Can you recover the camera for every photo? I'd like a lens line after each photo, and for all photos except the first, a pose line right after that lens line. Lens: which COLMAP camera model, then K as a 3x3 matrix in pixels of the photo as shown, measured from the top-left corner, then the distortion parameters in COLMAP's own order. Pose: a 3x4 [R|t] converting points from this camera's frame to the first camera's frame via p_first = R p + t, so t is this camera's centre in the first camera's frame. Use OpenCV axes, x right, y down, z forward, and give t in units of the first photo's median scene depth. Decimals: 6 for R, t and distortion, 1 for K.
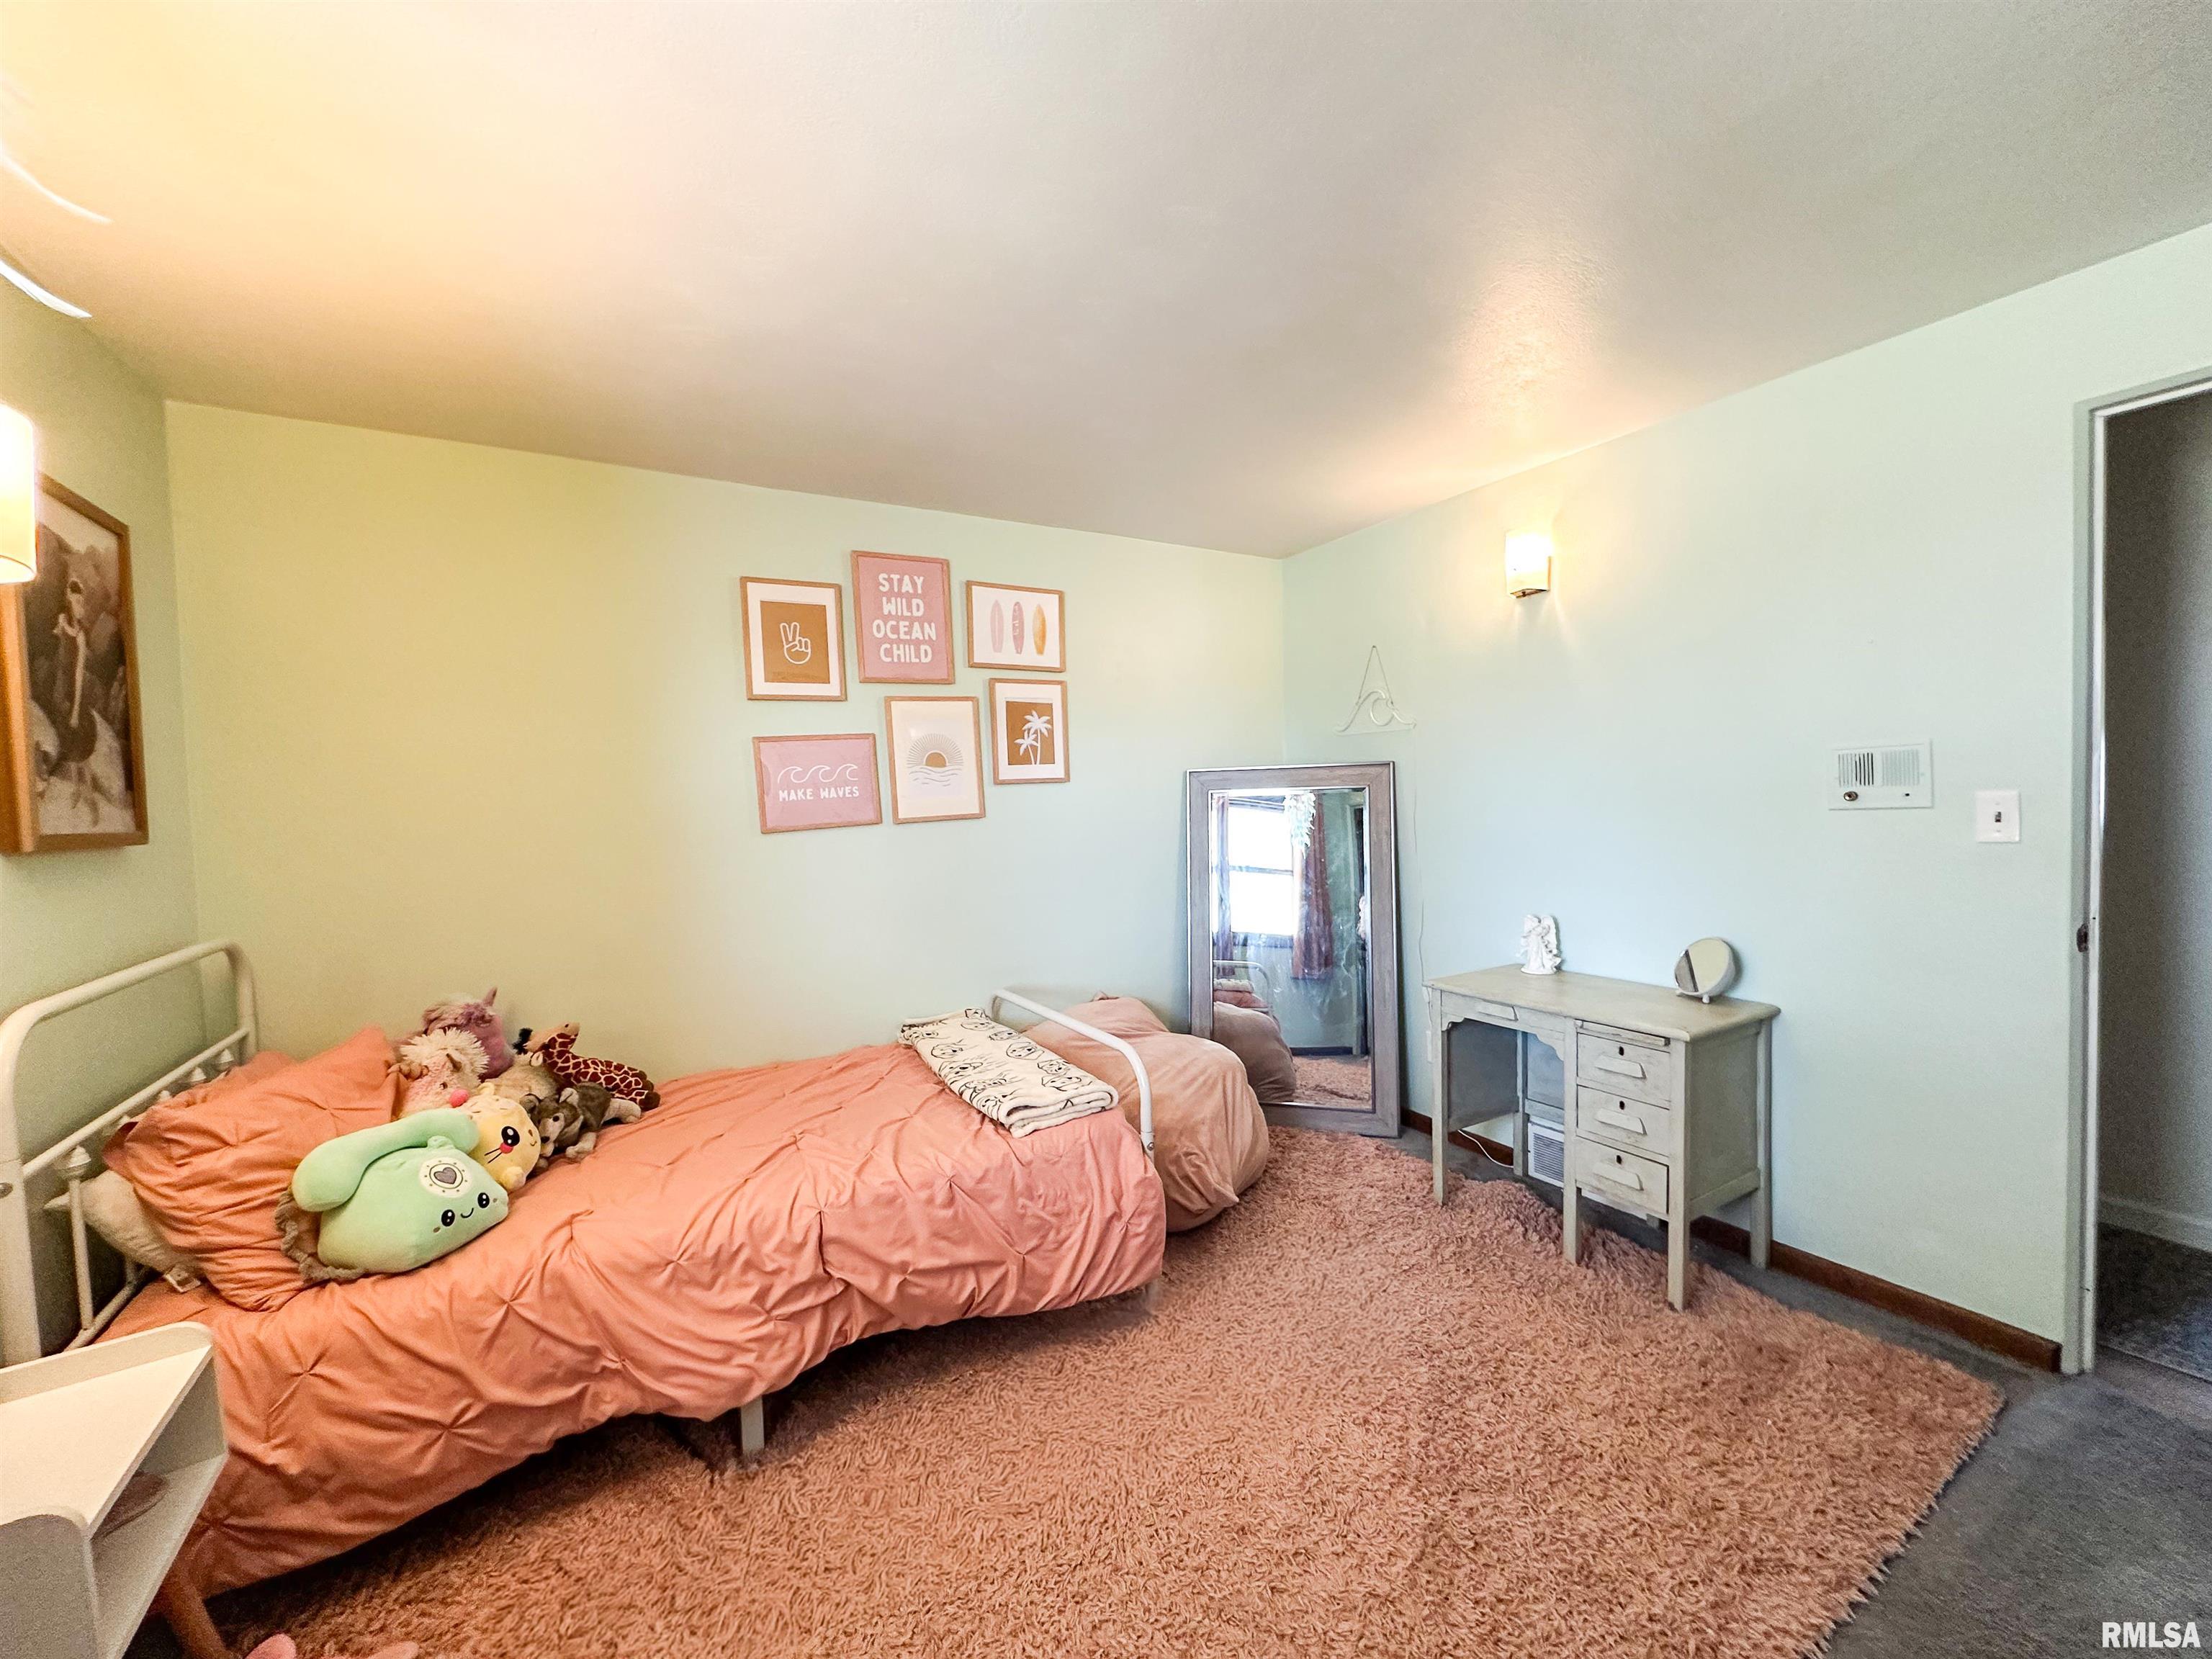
lens RADIAL K [[896.2, 0, 1102.6], [0, 896.2, 822.3], [0, 0, 1]] dist [-0.000737, -0.000292]
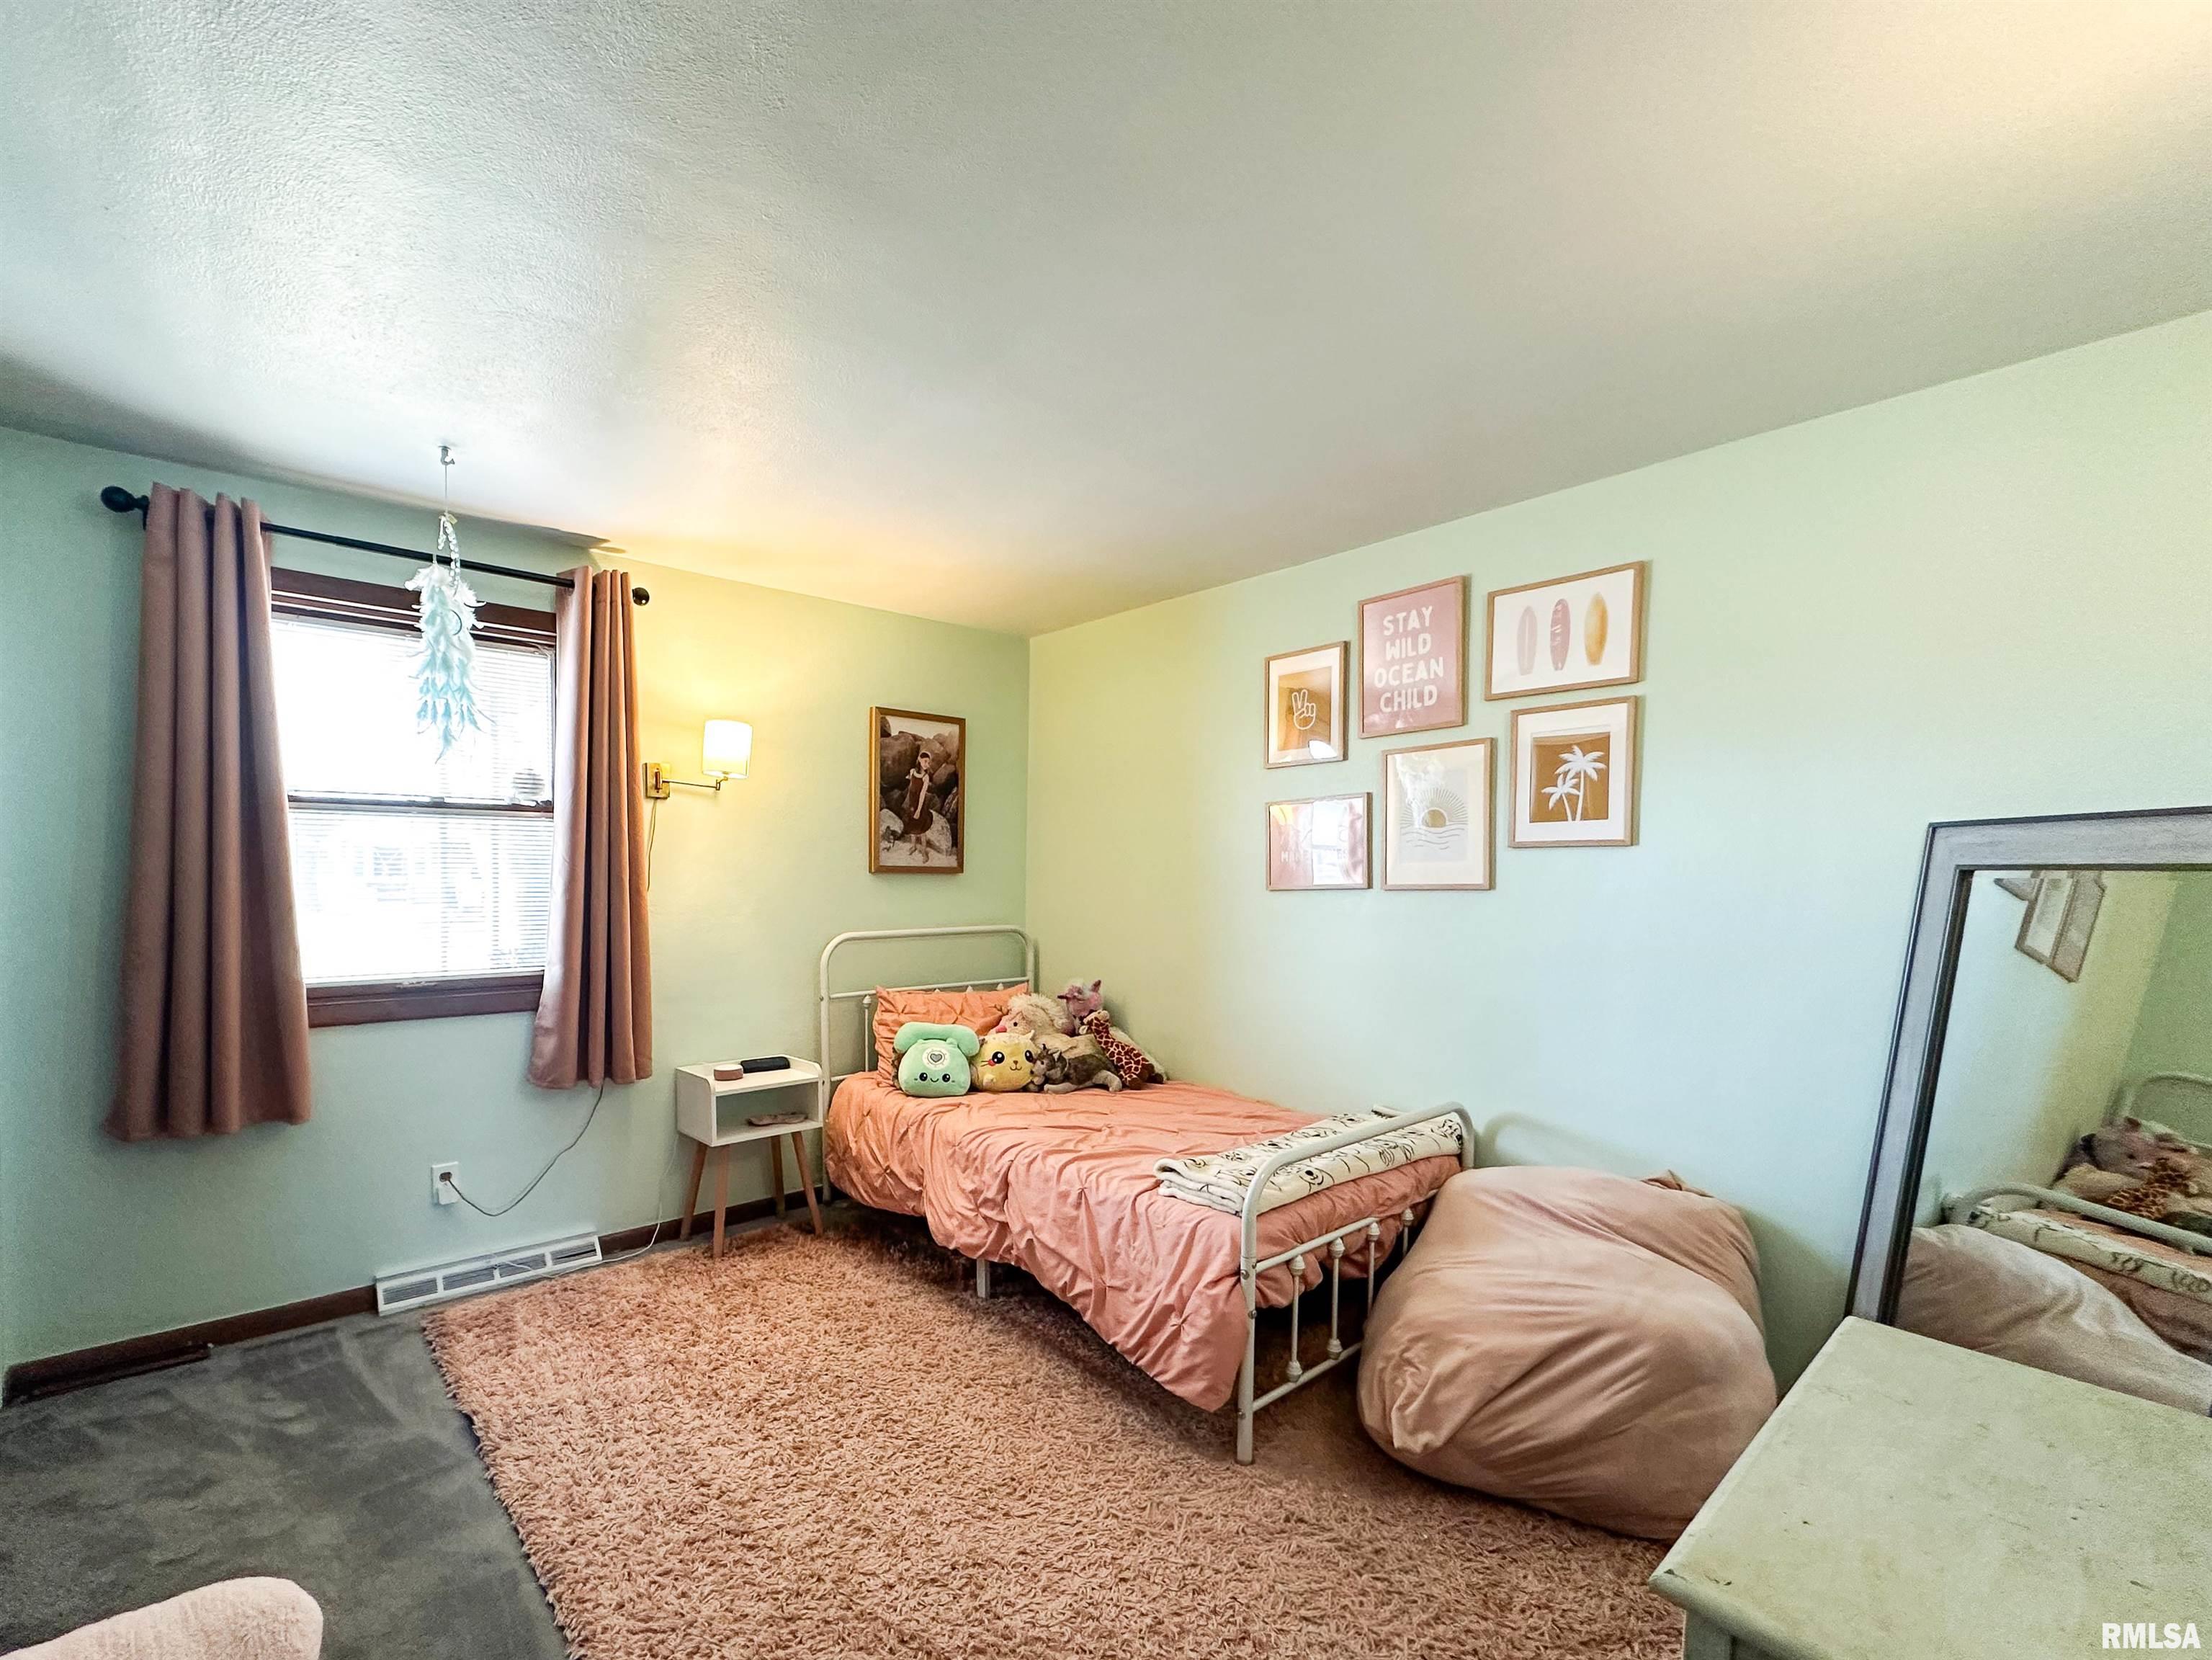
lens RADIAL K [[928.3, 0, 946.0], [0, 928.3, 899.6], [0, 0, 1]] dist [-0.000030, -0.000131]
pose [[0.114530, 0.067459, -0.991127, 0.700969], [-0.042297, 0.997118, 0.062979, -0.031604], [0.992519, 0.034709, 0.117054, 0.479102]]
